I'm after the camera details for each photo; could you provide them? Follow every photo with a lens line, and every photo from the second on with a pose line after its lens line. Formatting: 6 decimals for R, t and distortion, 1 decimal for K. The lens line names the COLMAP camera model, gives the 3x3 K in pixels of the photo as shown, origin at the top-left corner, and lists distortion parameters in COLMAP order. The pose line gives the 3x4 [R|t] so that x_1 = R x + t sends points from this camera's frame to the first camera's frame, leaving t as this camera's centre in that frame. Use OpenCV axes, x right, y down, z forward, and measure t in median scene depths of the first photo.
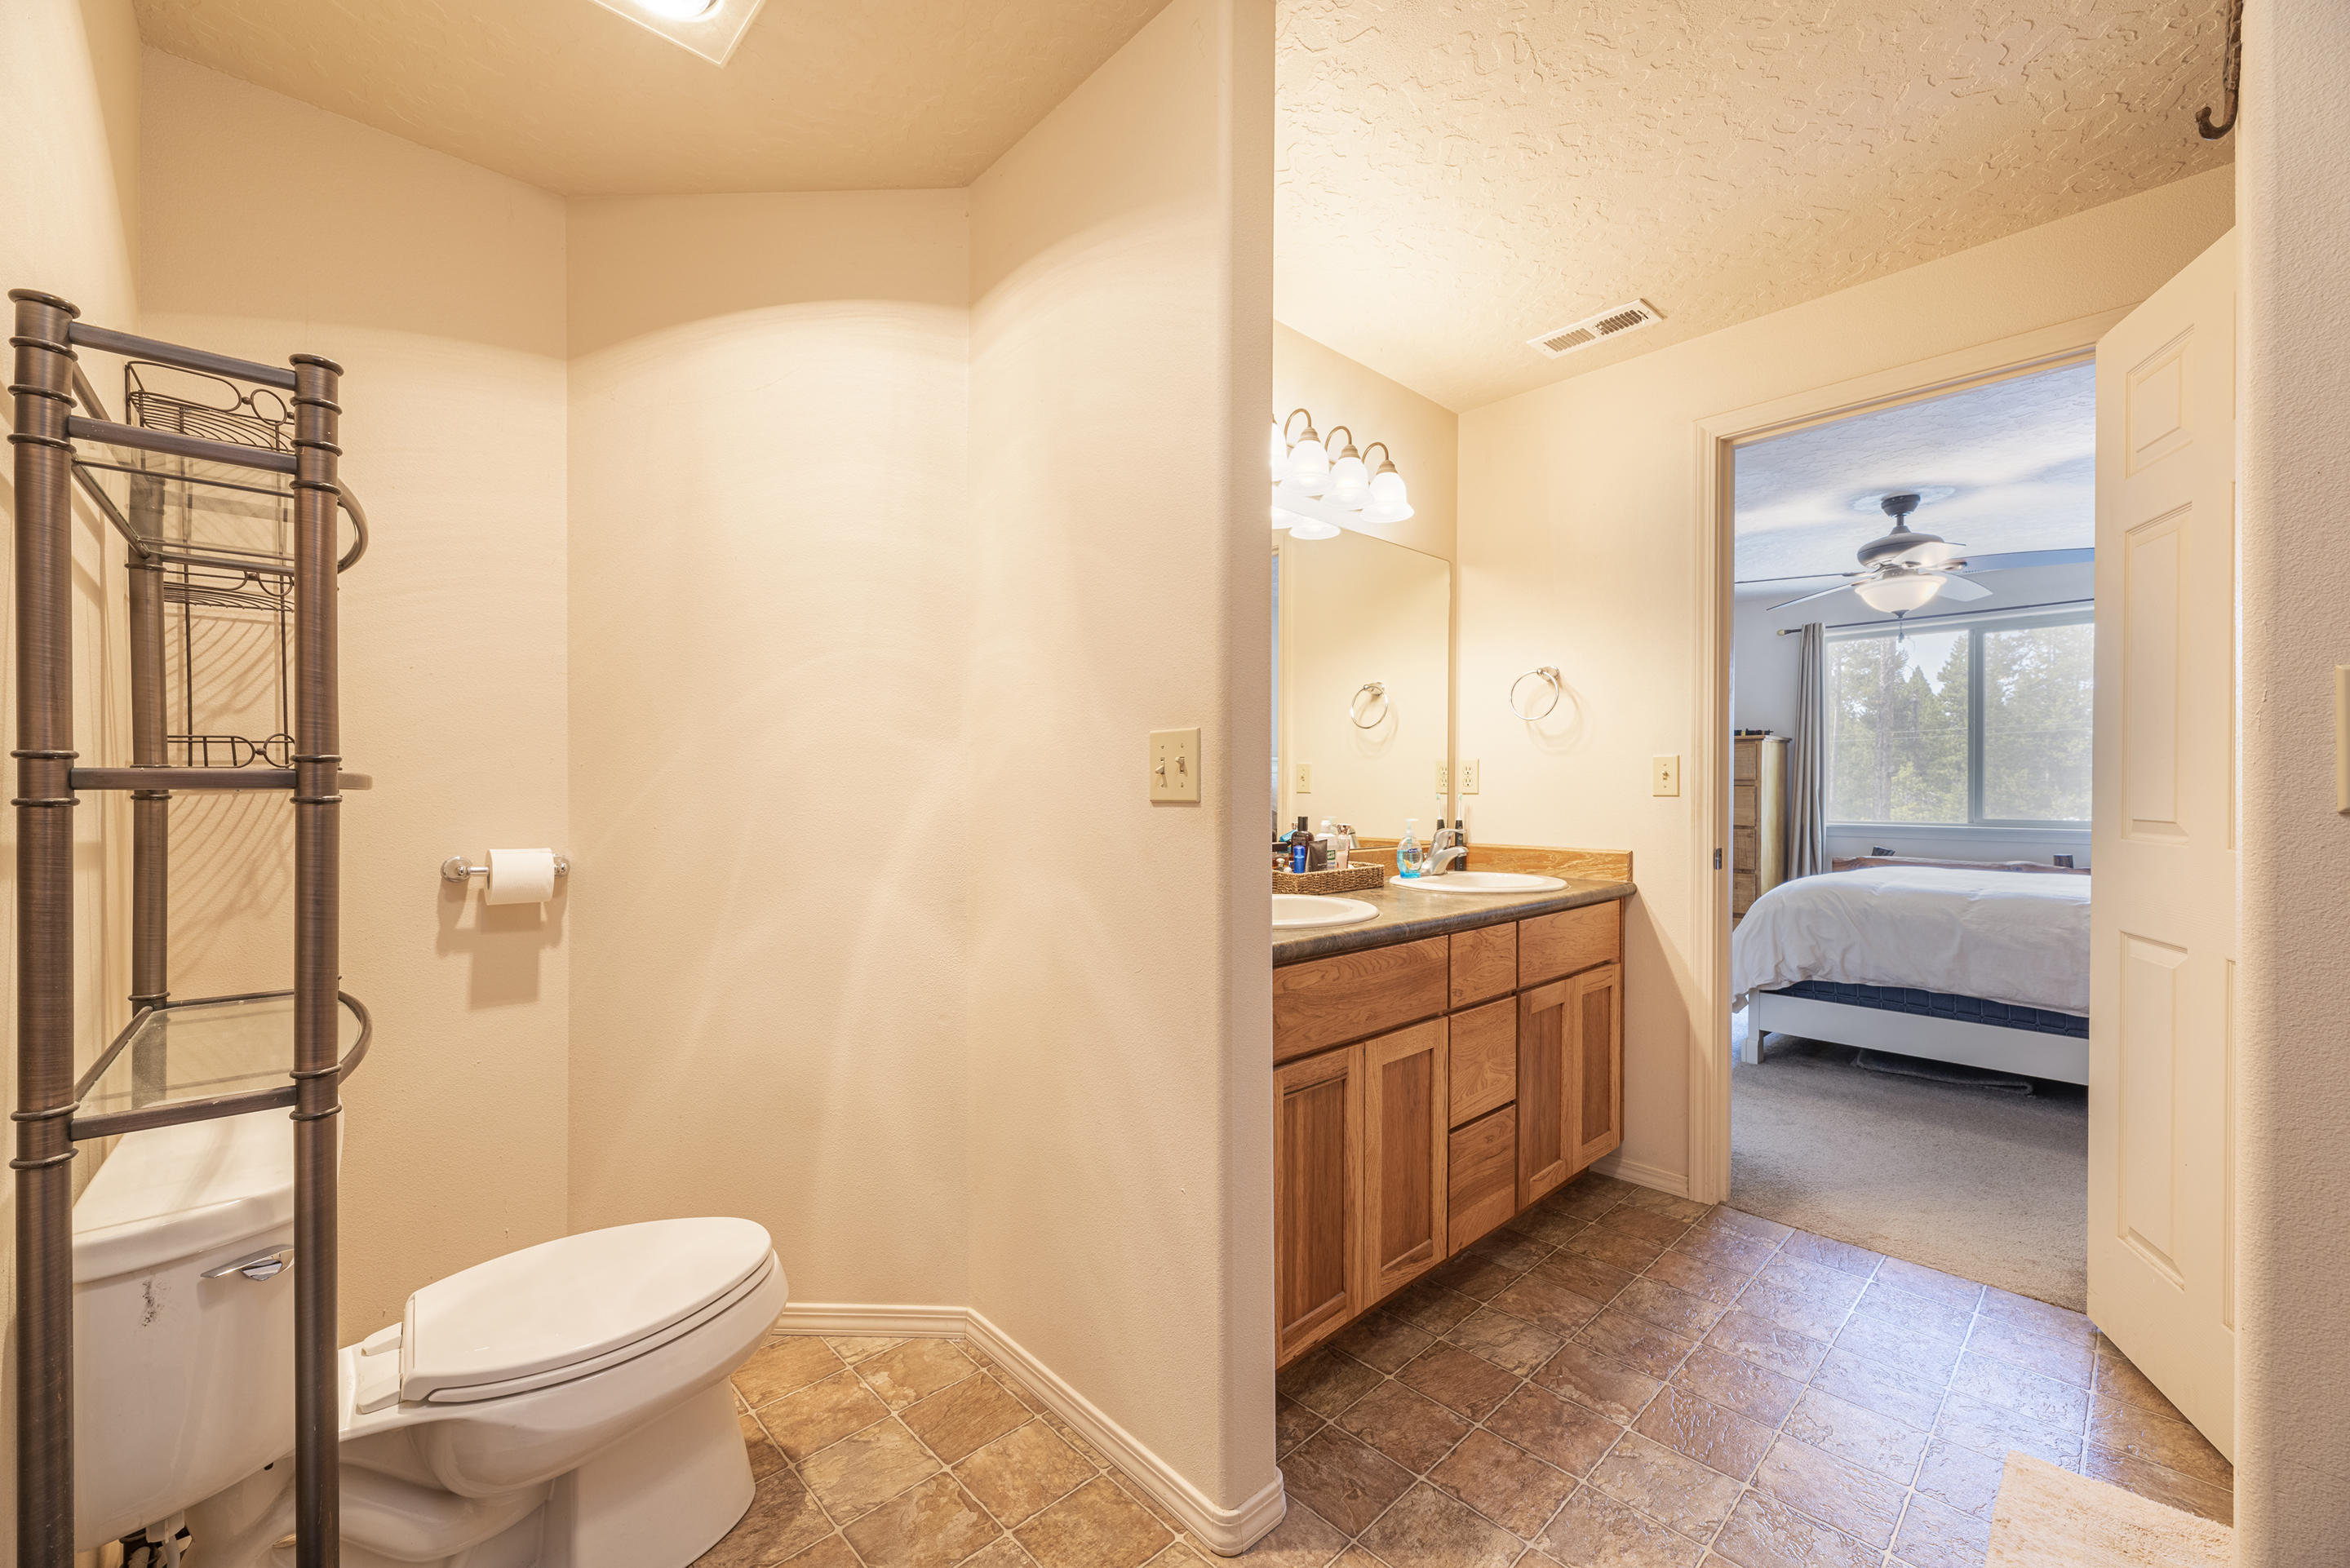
lens RADIAL K [[942.7, 0, 1190.2], [0, 942.7, 768.4], [0, 0, 1]] dist [0.000370, -0.000435]
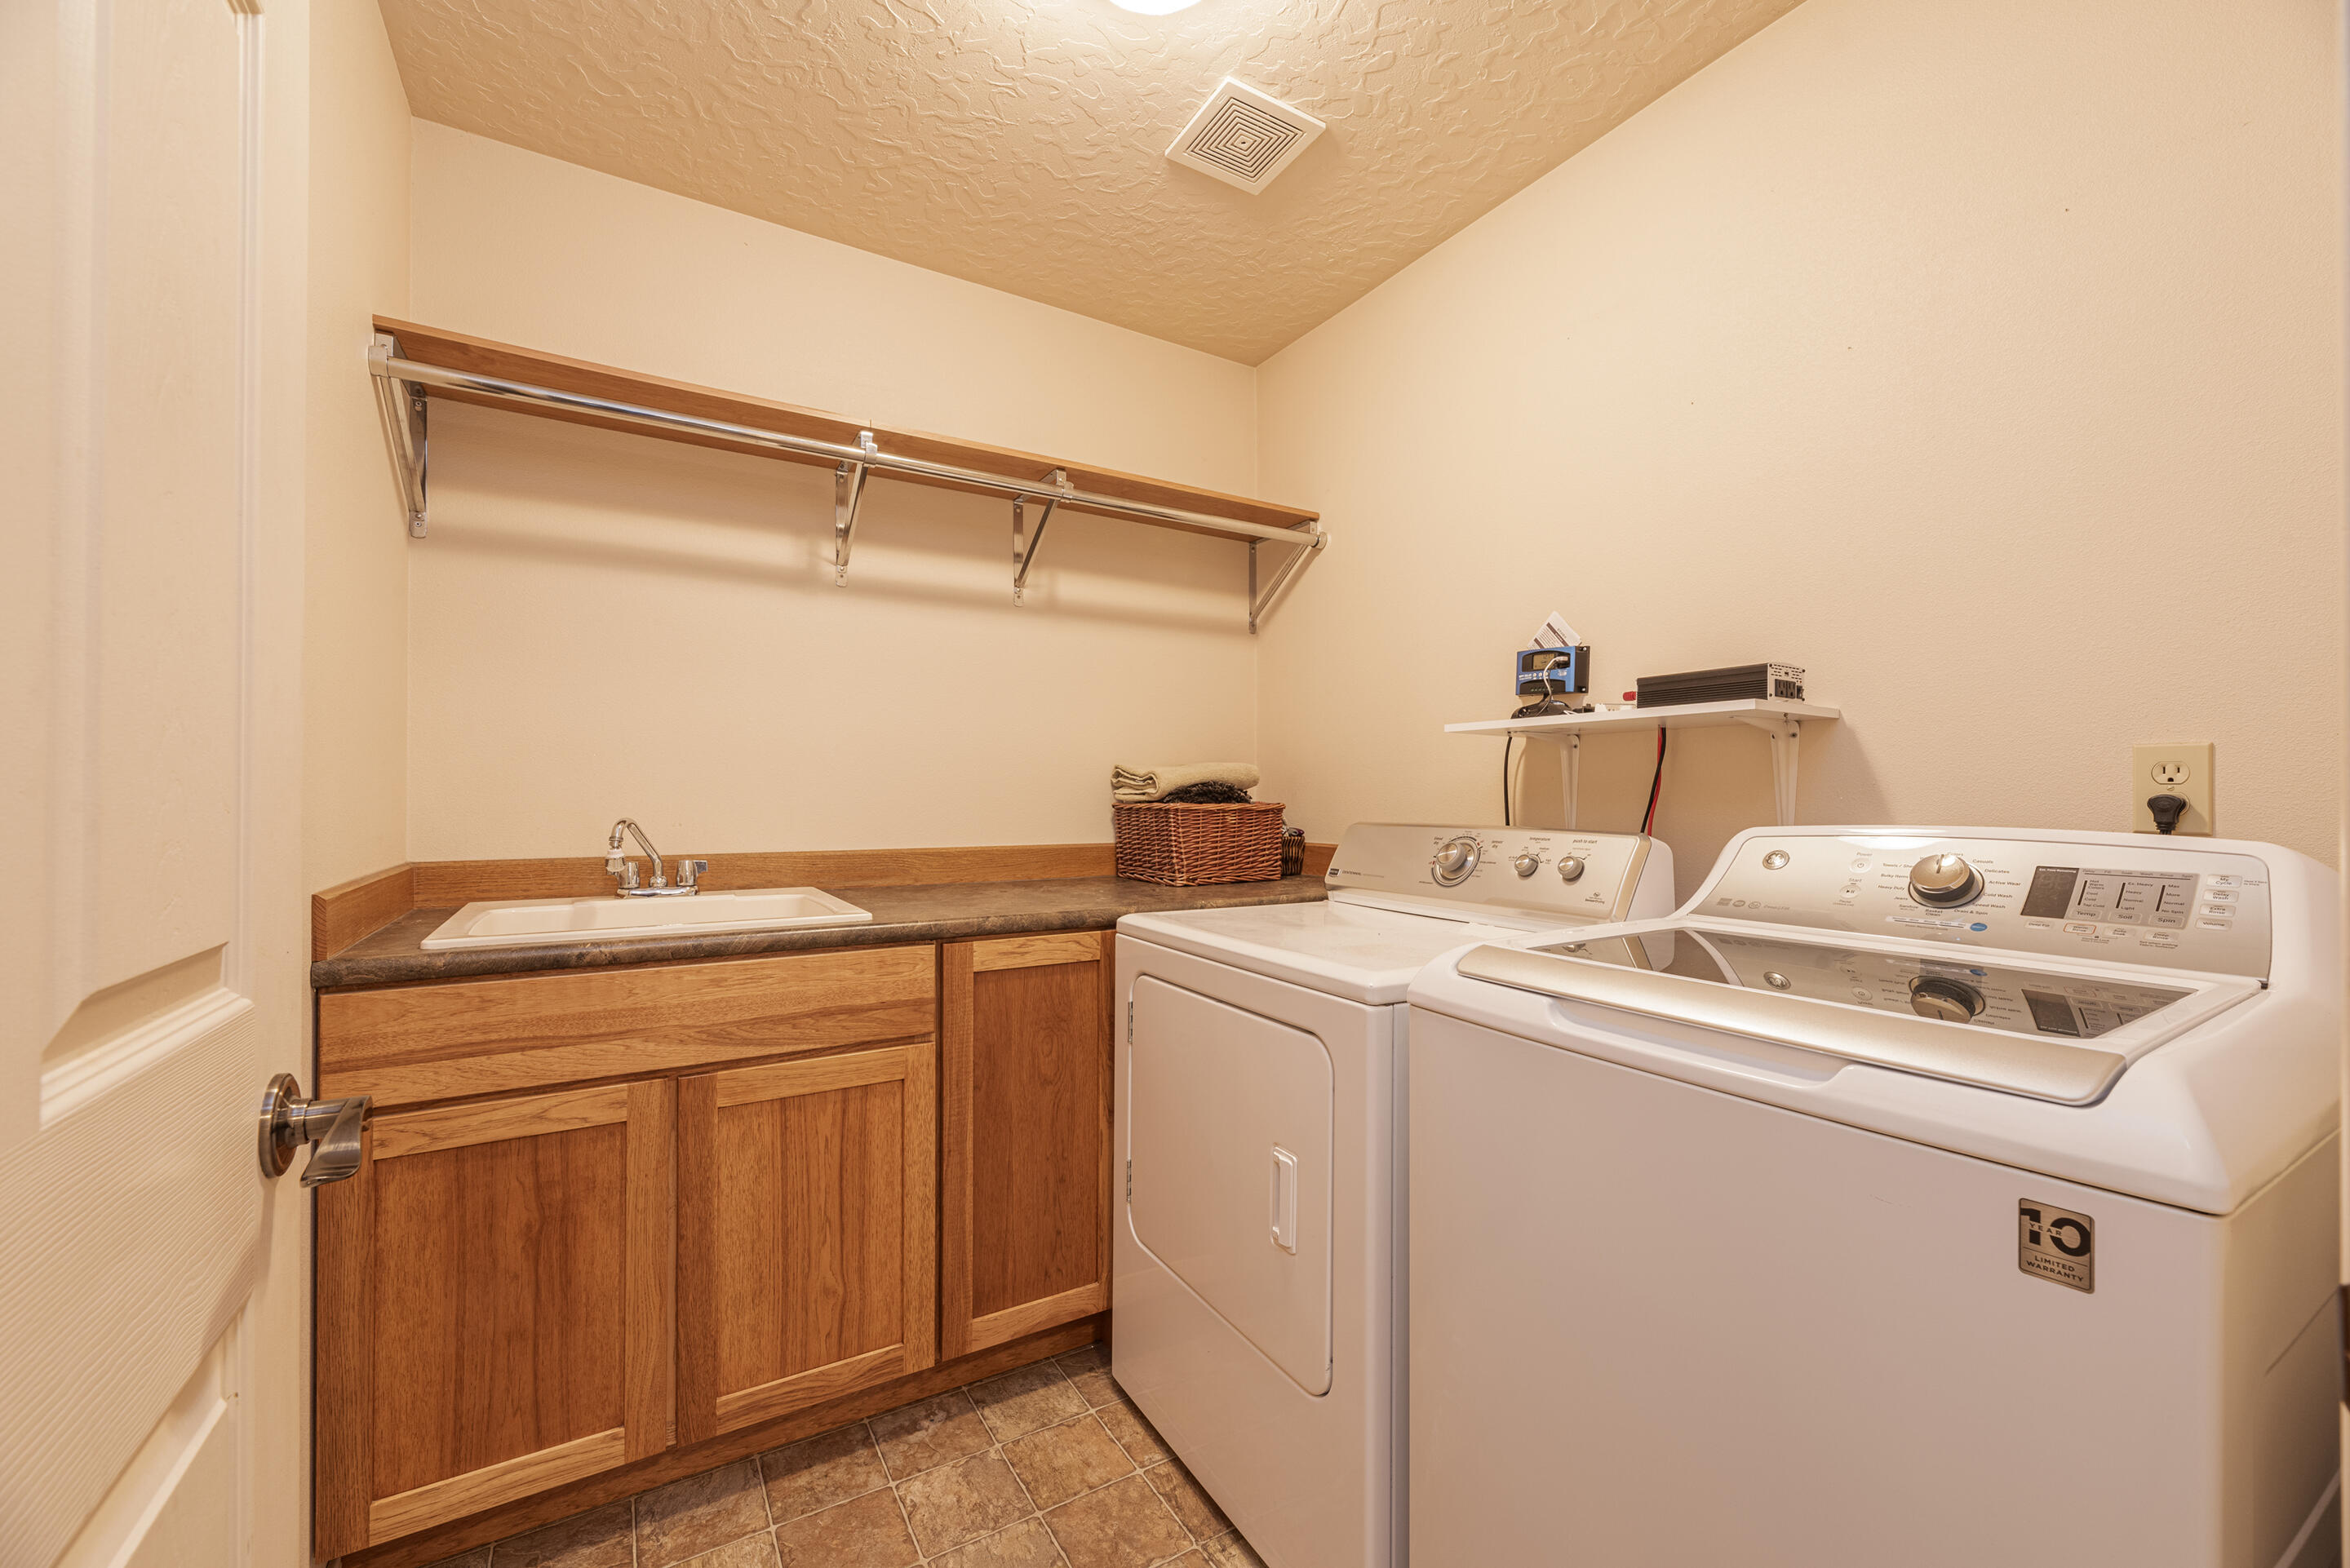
lens RADIAL K [[942.7, 0, 1190.4], [0, 942.7, 788.2], [0, 0, 1]] dist [0.000370, -0.000435]
pose [[-0.201564, -0.003864, -0.979468, 1.412386], [-0.014238, 0.999898, -0.001014, -0.013486], [0.979372, 0.013741, -0.201598, 1.394732]]
